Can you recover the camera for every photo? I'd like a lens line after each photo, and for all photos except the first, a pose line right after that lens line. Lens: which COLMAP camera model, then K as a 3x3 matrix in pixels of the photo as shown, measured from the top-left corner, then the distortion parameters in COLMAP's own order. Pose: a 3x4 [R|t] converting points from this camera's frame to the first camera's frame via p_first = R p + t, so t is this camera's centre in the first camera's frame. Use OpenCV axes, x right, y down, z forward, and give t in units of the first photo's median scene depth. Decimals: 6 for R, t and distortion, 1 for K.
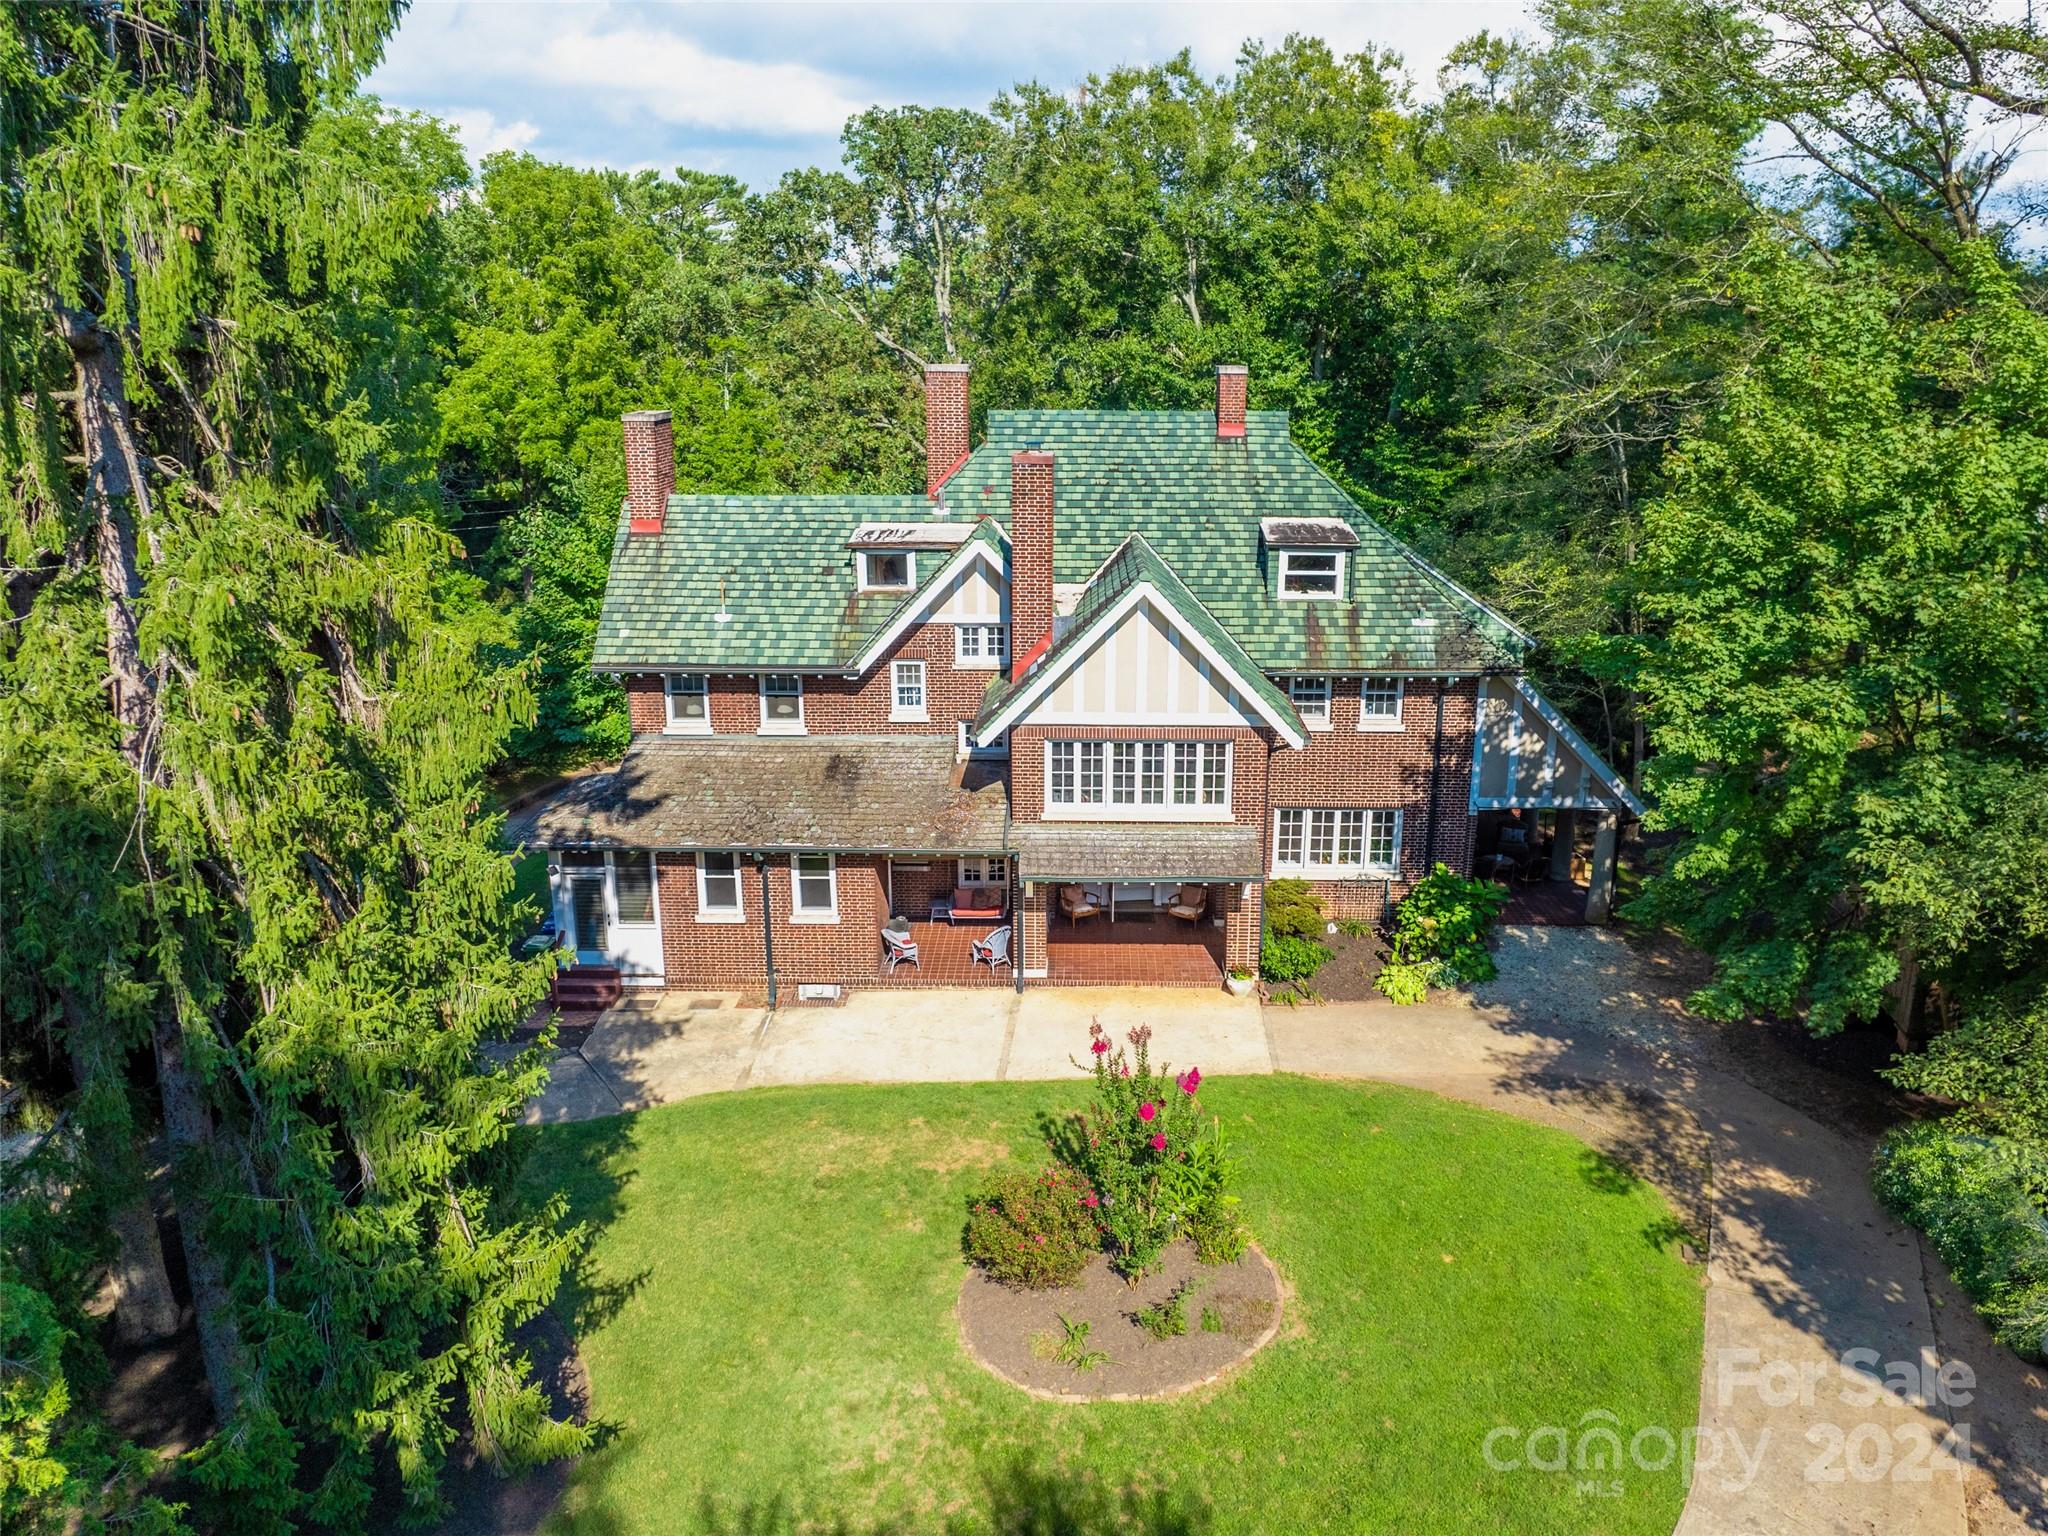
lens RADIAL K [[1407.4, 0, 950.8], [0, 1407.4, 767.5], [0, 0, 1]] dist [-0.020169, -0.004983]
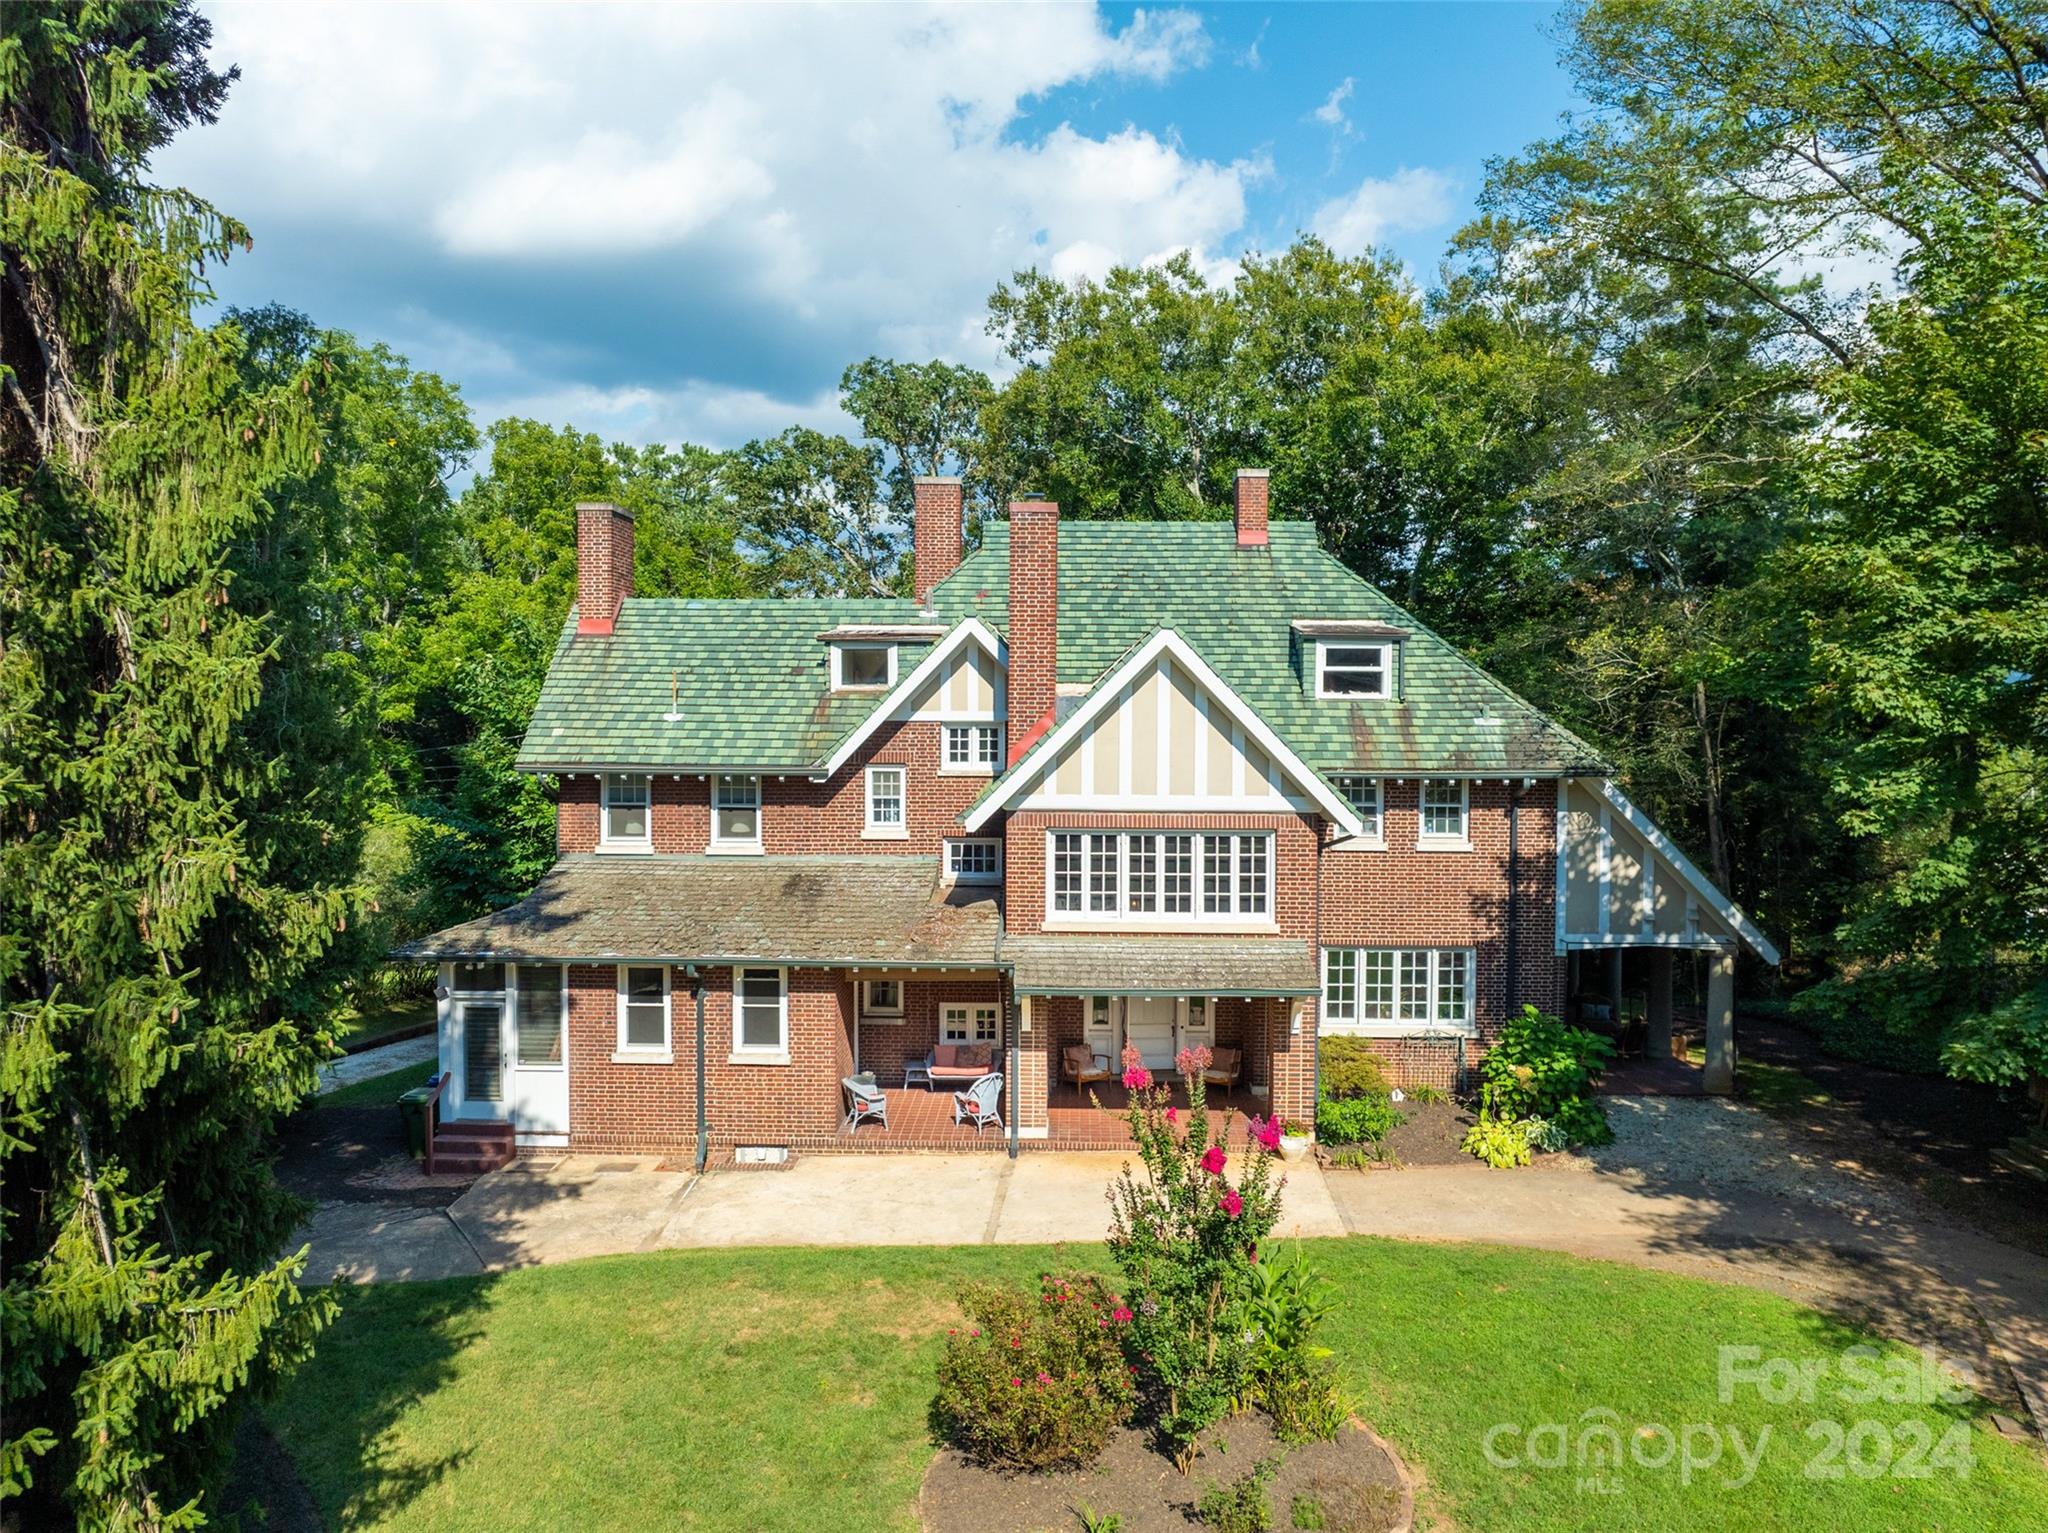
lens RADIAL K [[1407.4, 0, 950.8], [0, 1407.4, 766.0], [0, 0, 1]] dist [-0.020169, -0.004983]
pose [[0.999793, 0.020124, 0.003107, 0.006767], [-0.018859, 0.972692, -0.231334, 0.126036], [-0.007677, 0.231228, 0.972869, 0.174143]]
